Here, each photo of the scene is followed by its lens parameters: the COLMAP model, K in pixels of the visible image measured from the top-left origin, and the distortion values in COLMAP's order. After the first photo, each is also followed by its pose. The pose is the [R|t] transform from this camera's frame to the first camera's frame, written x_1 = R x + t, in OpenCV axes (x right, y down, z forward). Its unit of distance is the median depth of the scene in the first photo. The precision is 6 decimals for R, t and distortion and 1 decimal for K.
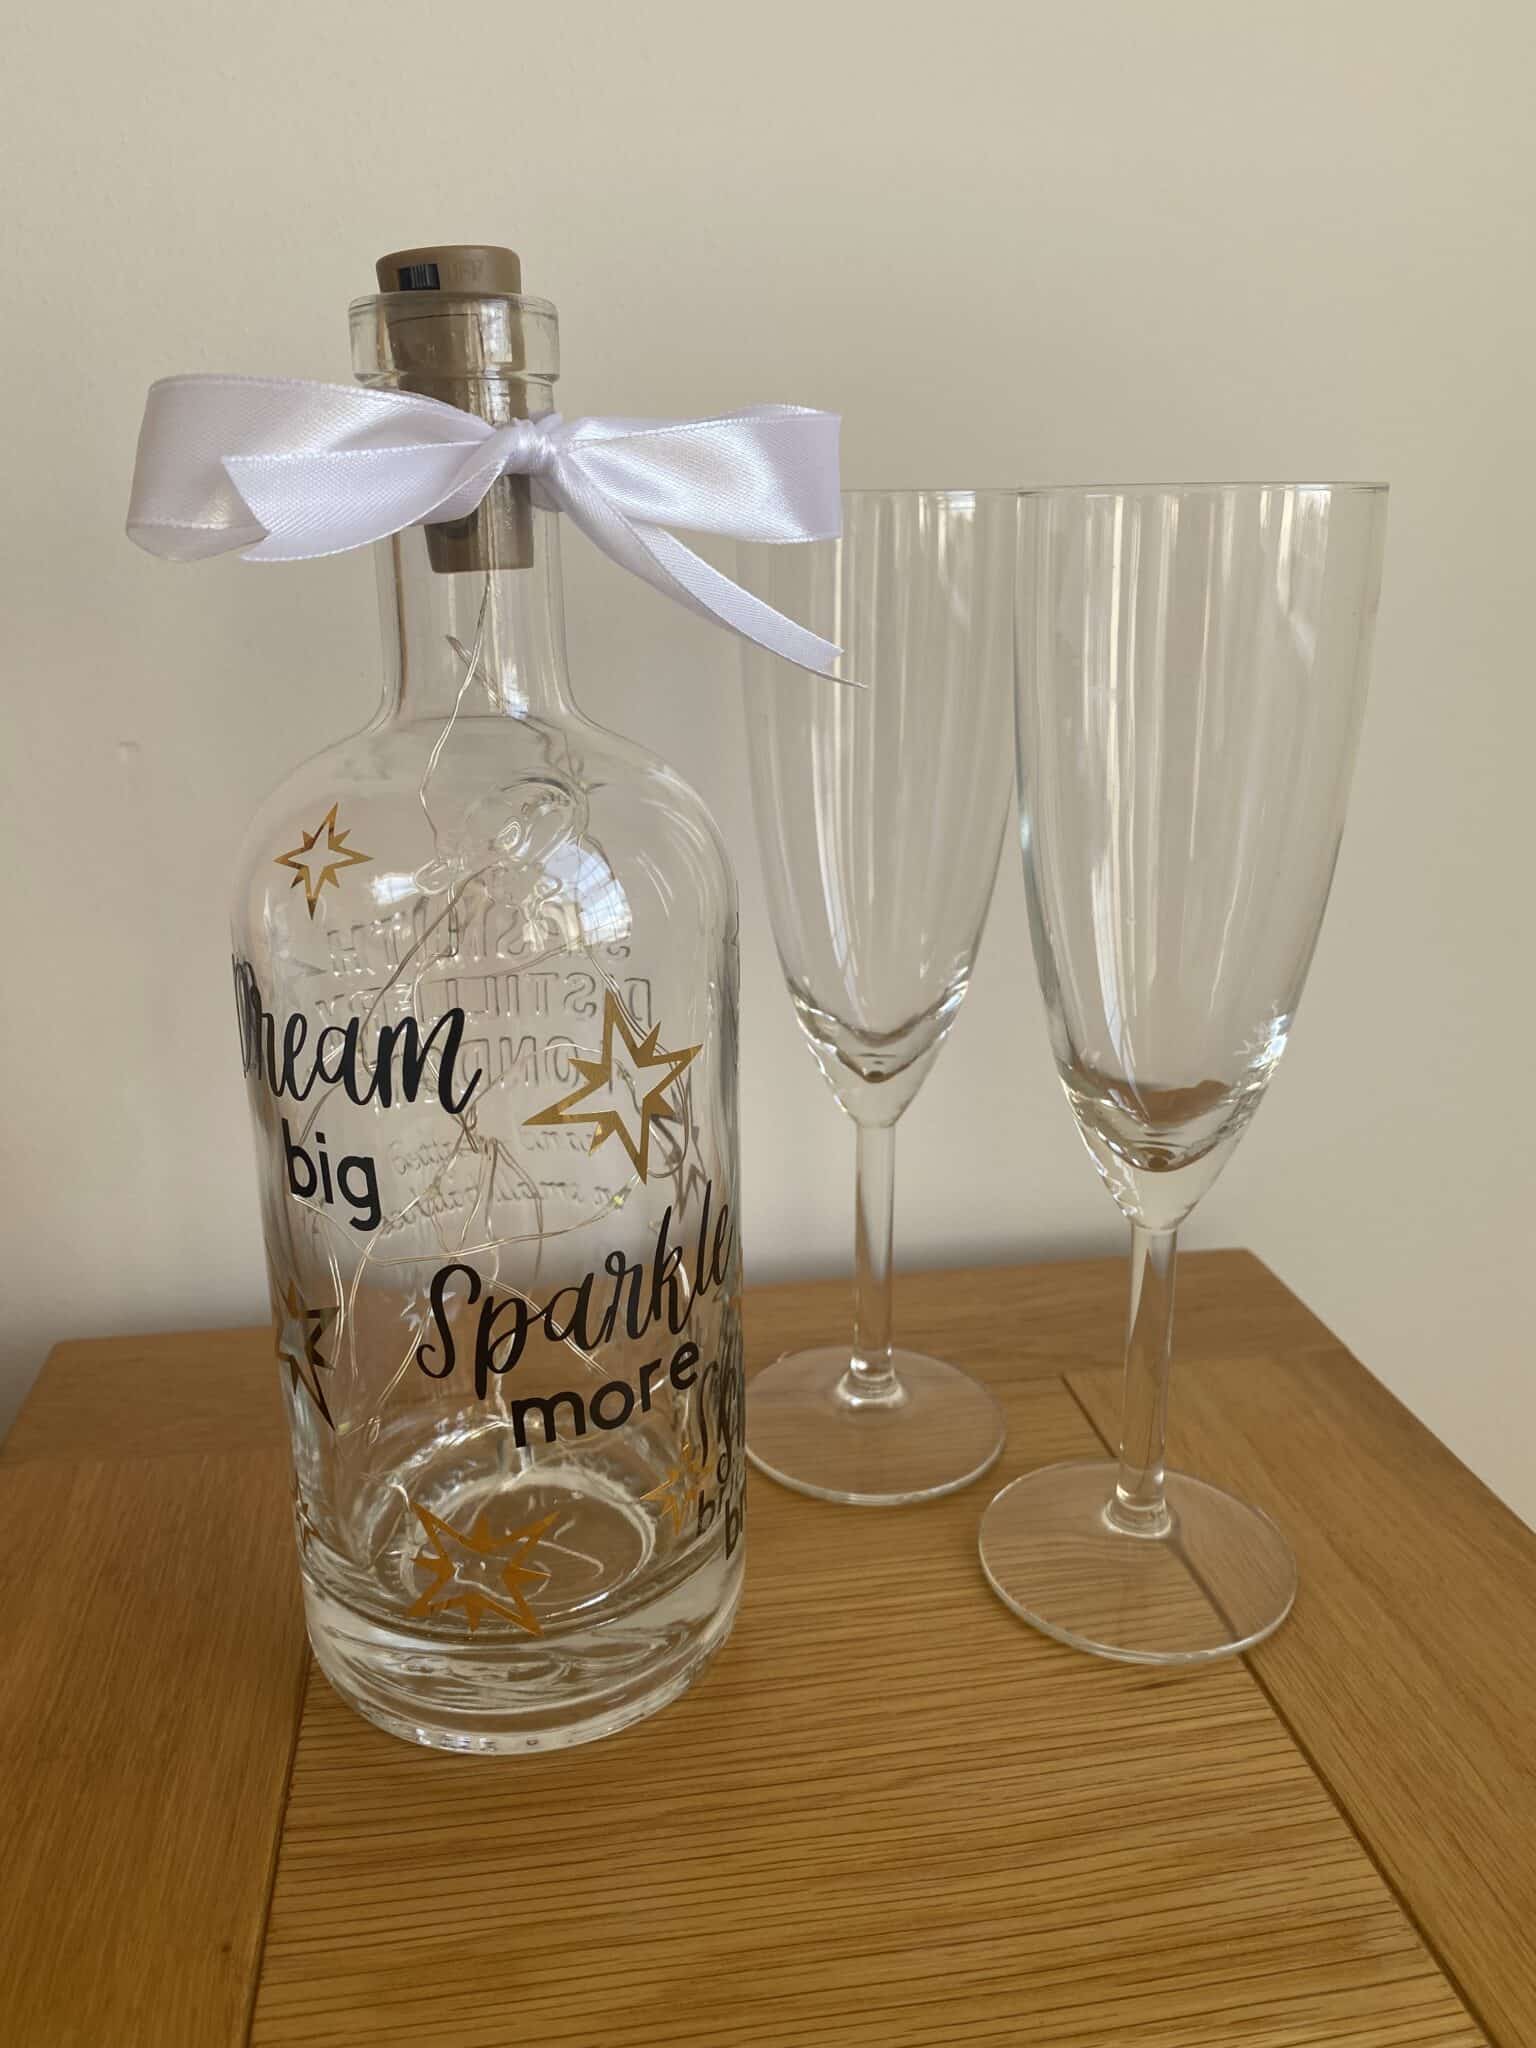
lens RADIAL K [[1697.7, 0, 788.4], [0, 1697.7, 1028.2], [0, 0, 1]] dist [-0.042234, 0.006598]
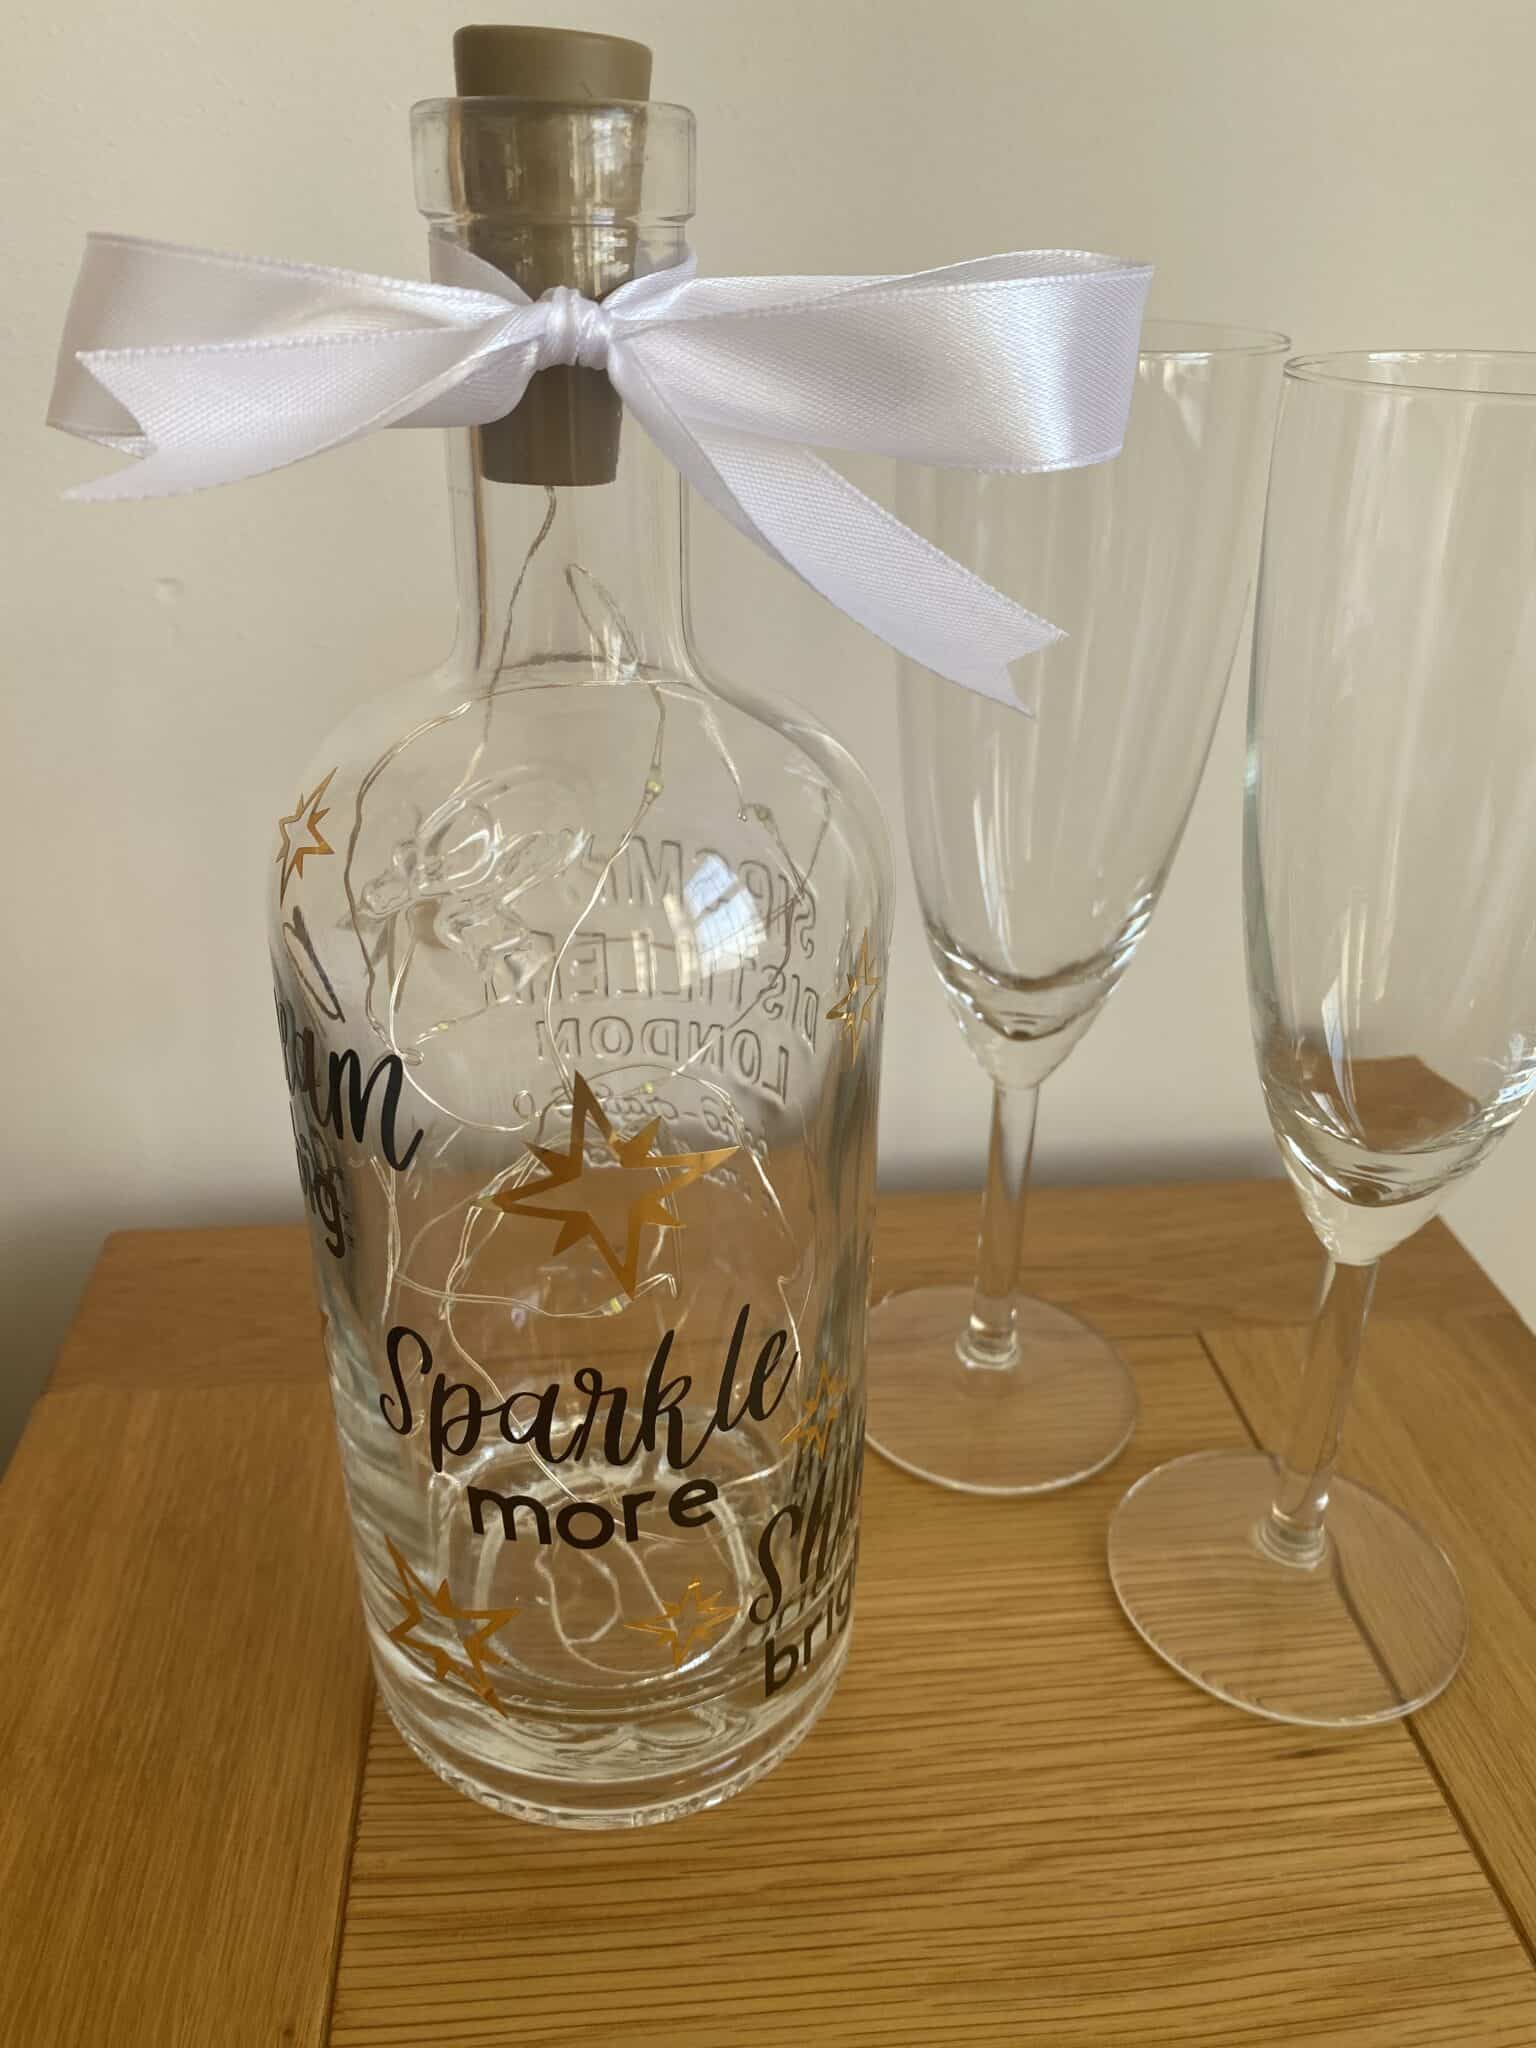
lens RADIAL K [[1697.7, 0, 757.9], [0, 1697.7, 1030.4], [0, 0, 1]] dist [-0.042234, 0.006598]
pose [[0.997723, 0.041120, -0.053466, -0.043312], [-0.032103, 0.986637, 0.159743, -0.124484], [0.059320, -0.157663, 0.985710, 0.162096]]
